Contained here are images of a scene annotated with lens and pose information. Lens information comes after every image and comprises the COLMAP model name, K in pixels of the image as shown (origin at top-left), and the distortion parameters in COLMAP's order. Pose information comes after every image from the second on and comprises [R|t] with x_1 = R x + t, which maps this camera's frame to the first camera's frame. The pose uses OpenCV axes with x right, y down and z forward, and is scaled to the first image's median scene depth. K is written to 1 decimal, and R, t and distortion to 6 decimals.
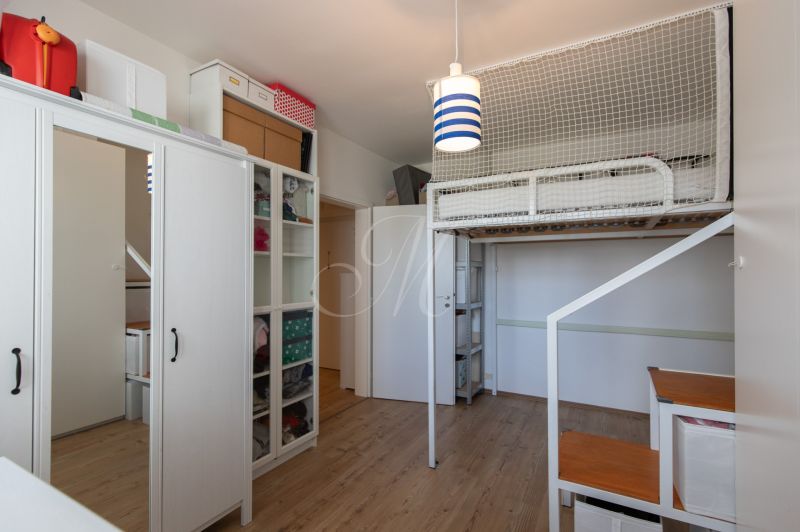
lens RADIAL K [[366.5, 0, 395.5], [0, 366.5, 271.8], [0, 0, 1]] dist [0.008498, -0.002289]
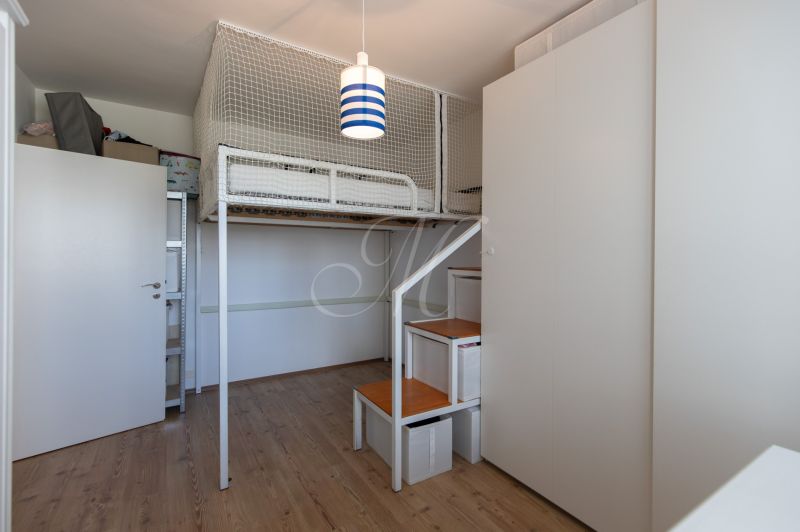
lens RADIAL K [[366.5, 0, 395.5], [0, 366.5, 259.1], [0, 0, 1]] dist [0.008498, -0.002289]
pose [[0.492222, -0.004704, 0.870457, -0.453930], [-0.010702, 0.999877, 0.011455, -0.002739], [-0.870404, -0.014954, 0.492111, 0.269673]]
